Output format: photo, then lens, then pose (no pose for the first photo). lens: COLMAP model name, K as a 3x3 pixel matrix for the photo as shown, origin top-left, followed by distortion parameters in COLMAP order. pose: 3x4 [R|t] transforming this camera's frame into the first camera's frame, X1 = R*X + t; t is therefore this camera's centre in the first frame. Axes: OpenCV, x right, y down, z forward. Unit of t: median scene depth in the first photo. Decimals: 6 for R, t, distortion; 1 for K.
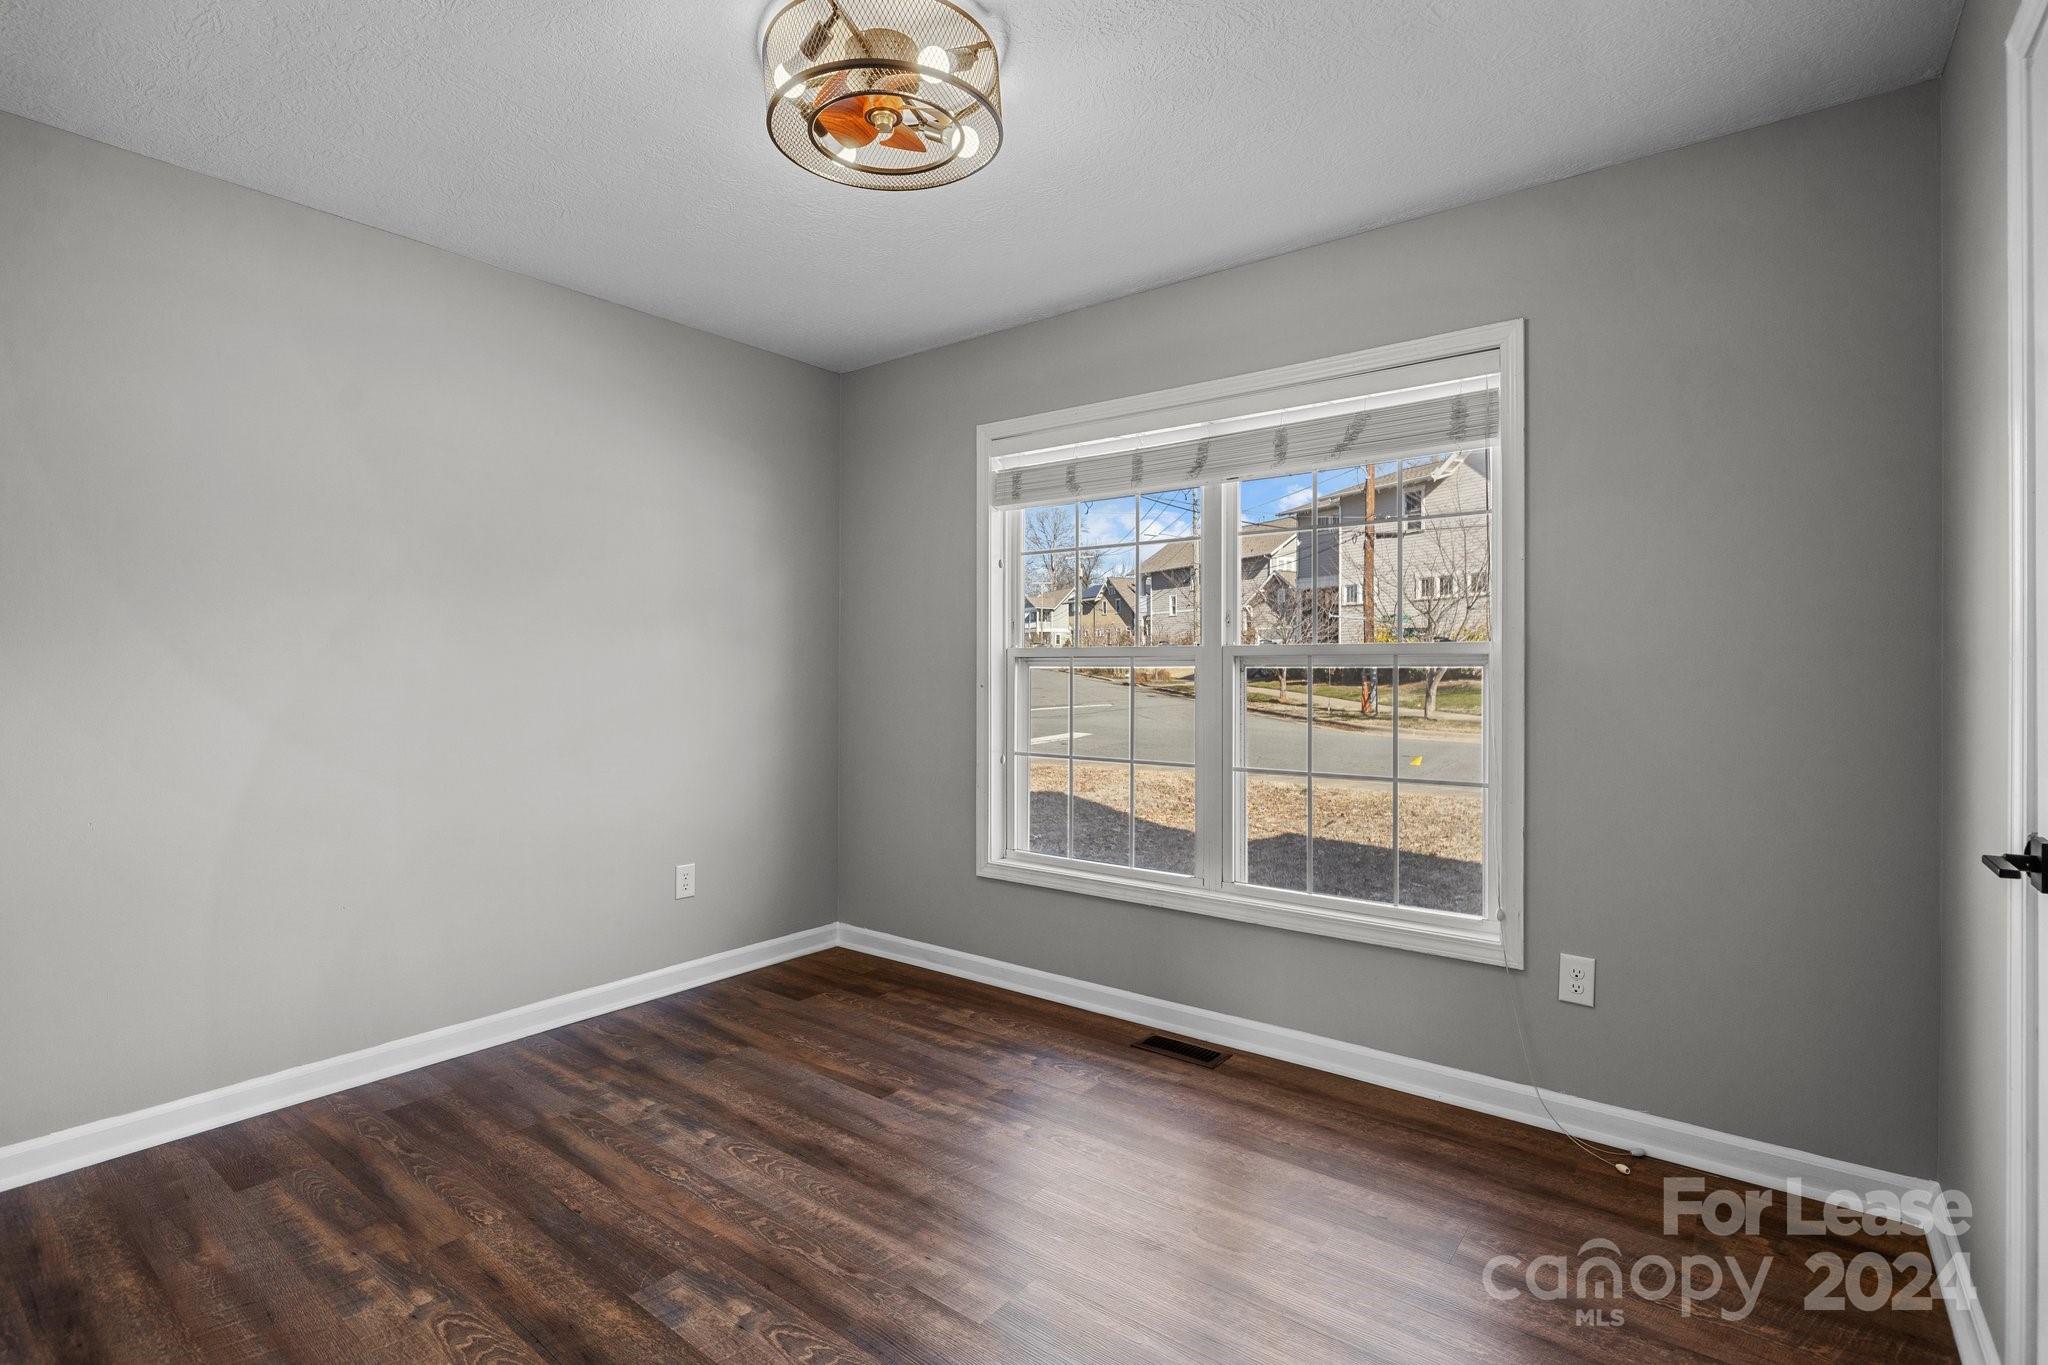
lens RADIAL K [[972.1, 0, 1025.1], [0, 972.1, 661.3], [0, 0, 1]] dist [-0.007245, 0.000147]
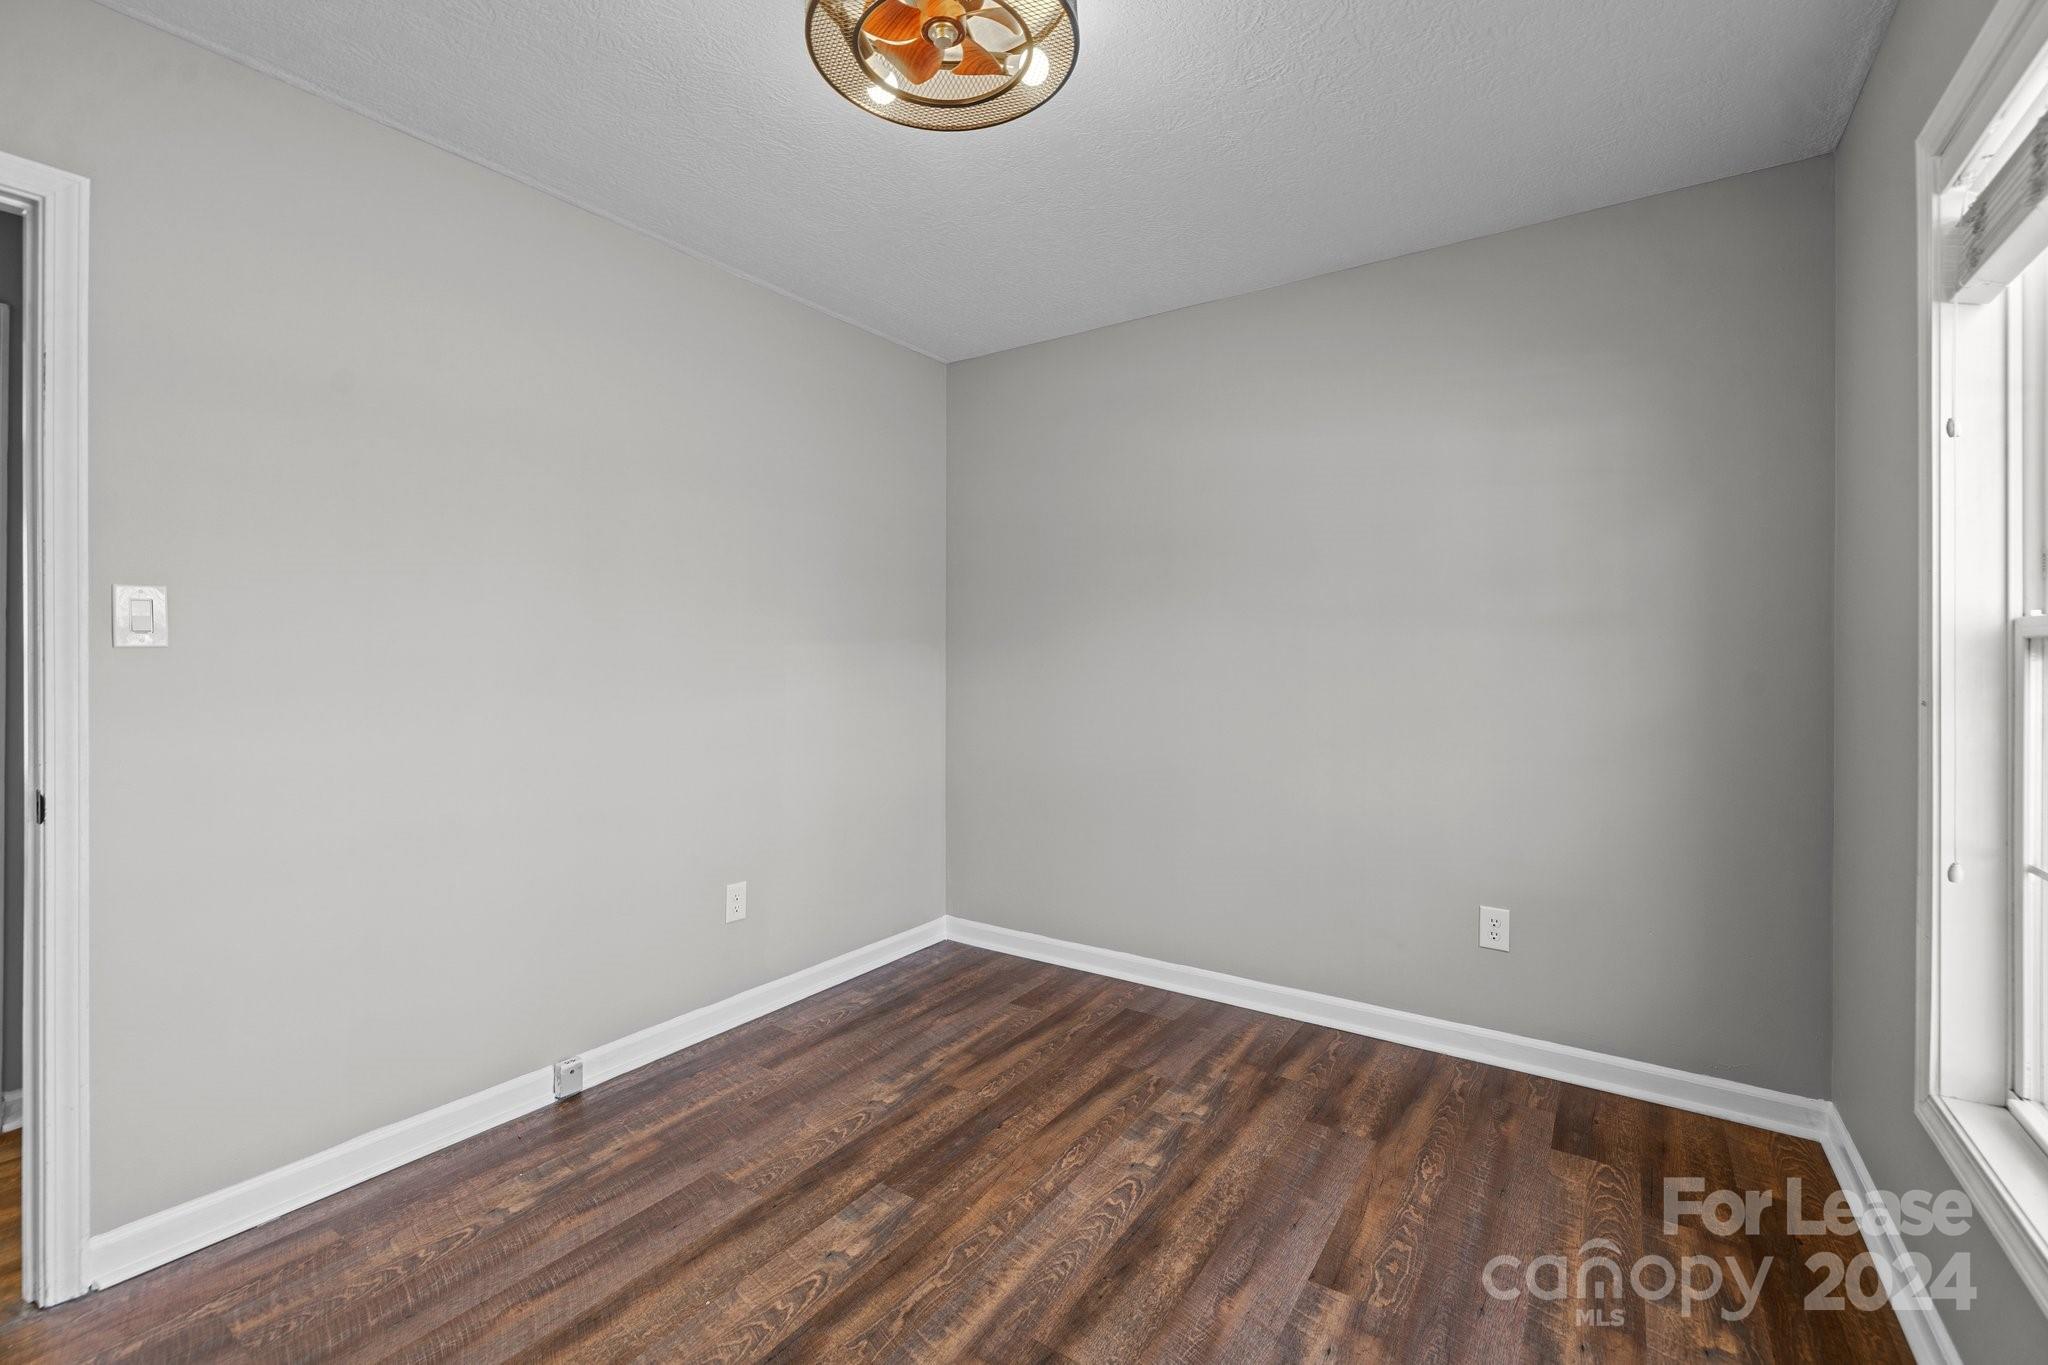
lens RADIAL K [[879.3, 0, 1005.8], [0, 879.3, 668.6], [0, 0, 1]] dist [0.000927, -0.000190]
pose [[0.043088, 0.008361, -0.999036, 0.494035], [0.011638, 0.999893, 0.008870, 0.000783], [0.999003, -0.012009, 0.042986, 0.791668]]
